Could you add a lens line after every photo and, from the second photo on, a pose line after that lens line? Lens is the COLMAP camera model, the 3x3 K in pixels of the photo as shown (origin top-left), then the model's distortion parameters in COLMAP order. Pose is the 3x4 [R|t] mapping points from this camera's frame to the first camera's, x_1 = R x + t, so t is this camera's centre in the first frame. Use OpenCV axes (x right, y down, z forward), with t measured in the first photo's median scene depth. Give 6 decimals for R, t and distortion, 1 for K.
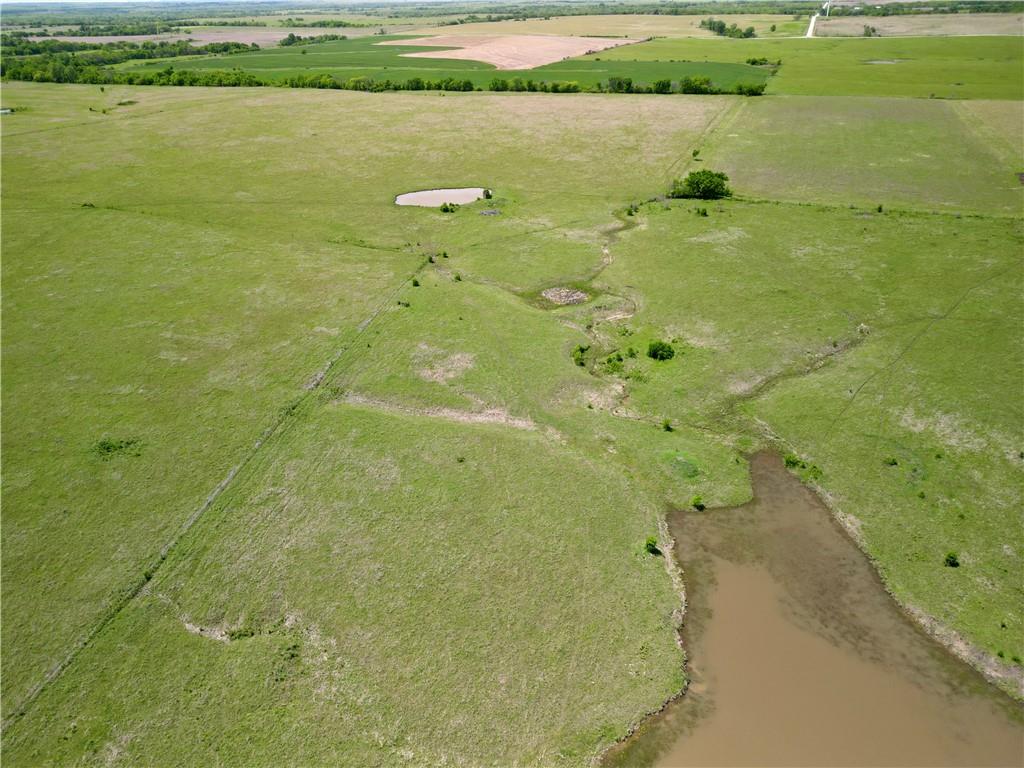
lens RADIAL K [[710.3, 0, 509.6], [0, 710.3, 387.2], [0, 0, 1]] dist [0.038041, -0.036739]
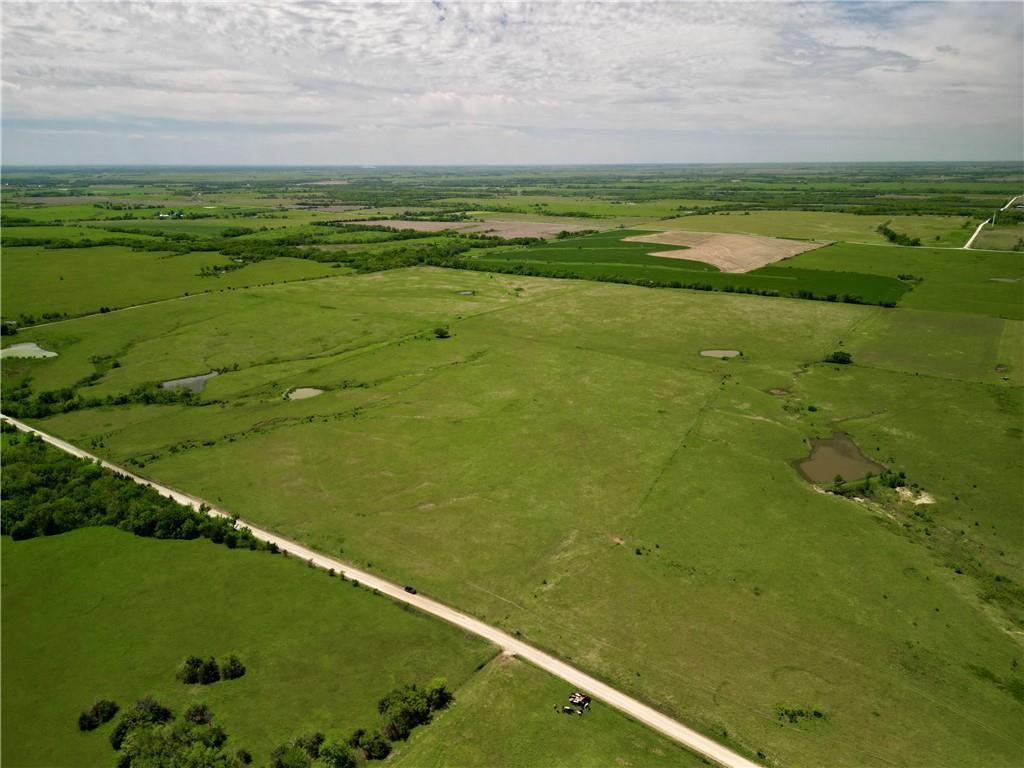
lens RADIAL K [[710.3, 0, 509.6], [0, 710.3, 387.2], [0, 0, 1]] dist [0.038041, -0.036739]
pose [[0.968885, 0.087804, -0.231415, -0.215620], [-0.130889, 0.975295, -0.177953, 0.352521], [0.210073, 0.202705, 0.956441, -1.380490]]
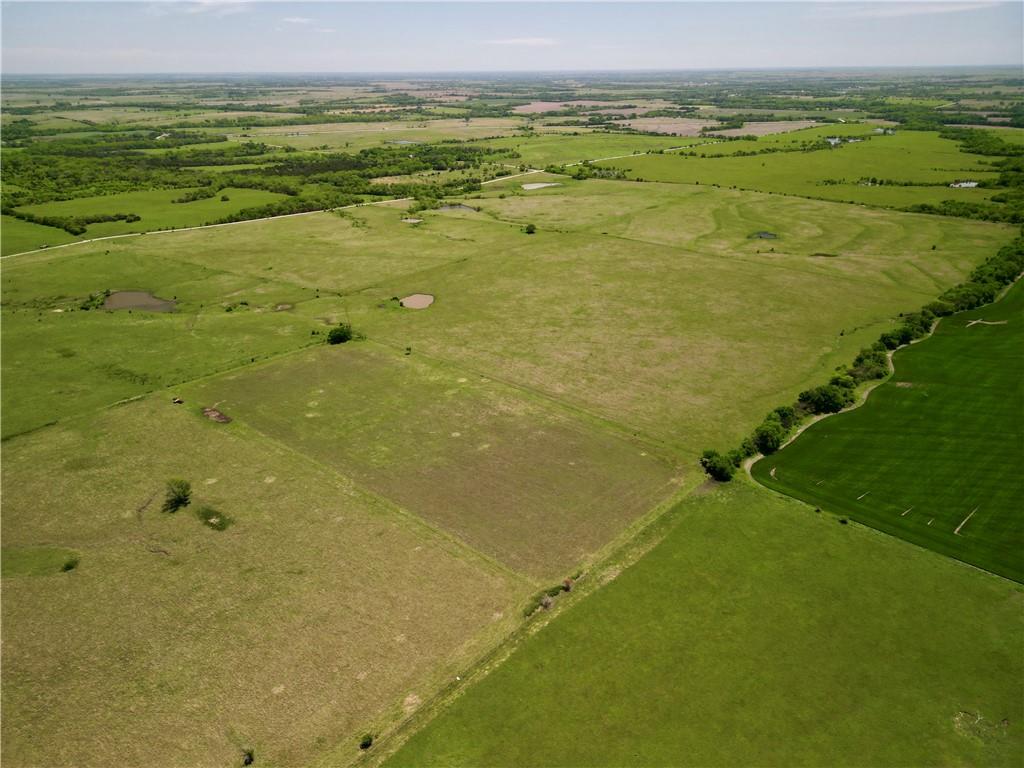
lens RADIAL K [[710.3, 0, 509.6], [0, 710.3, 387.2], [0, 0, 1]] dist [0.038041, -0.036739]
pose [[-0.343655, 0.395133, -0.851922, 1.645222], [-0.450482, 0.726622, 0.518736, -1.263528], [0.823995, 0.562042, -0.071707, 1.504831]]
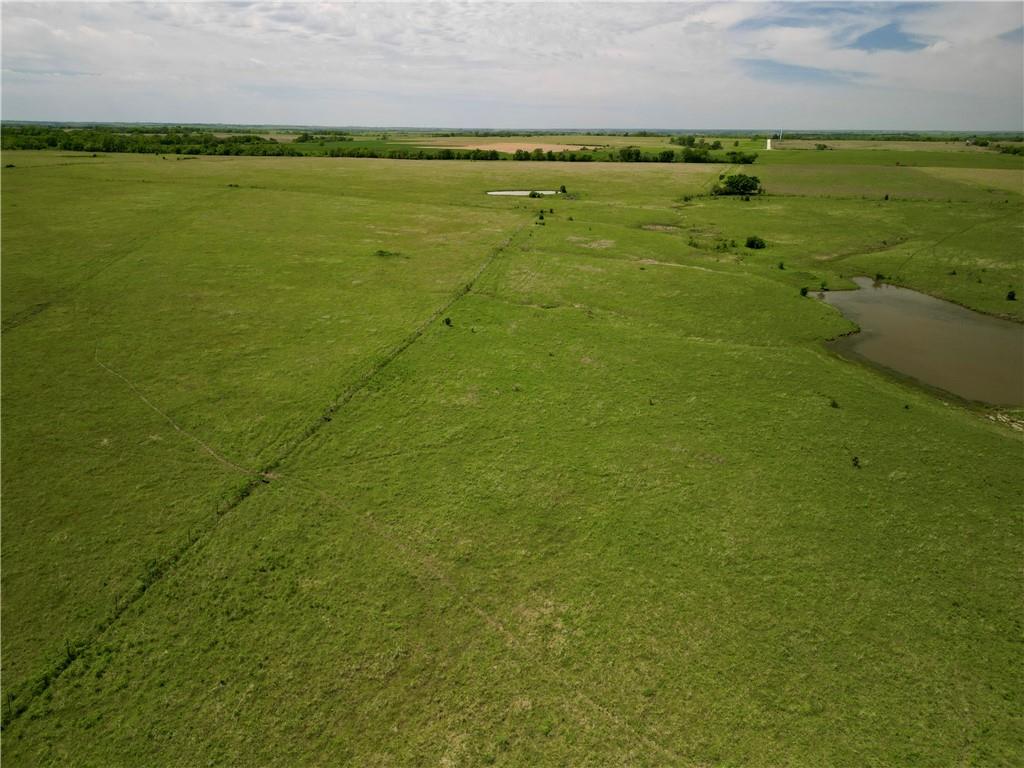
lens RADIAL K [[710.3, 0, 509.6], [0, 710.3, 387.2], [0, 0, 1]] dist [0.038041, -0.036739]
pose [[0.998605, 0.013844, 0.050964, -0.177214], [-0.005691, 0.987621, -0.156758, 0.246408], [-0.052503, 0.156249, 0.986321, -0.131803]]
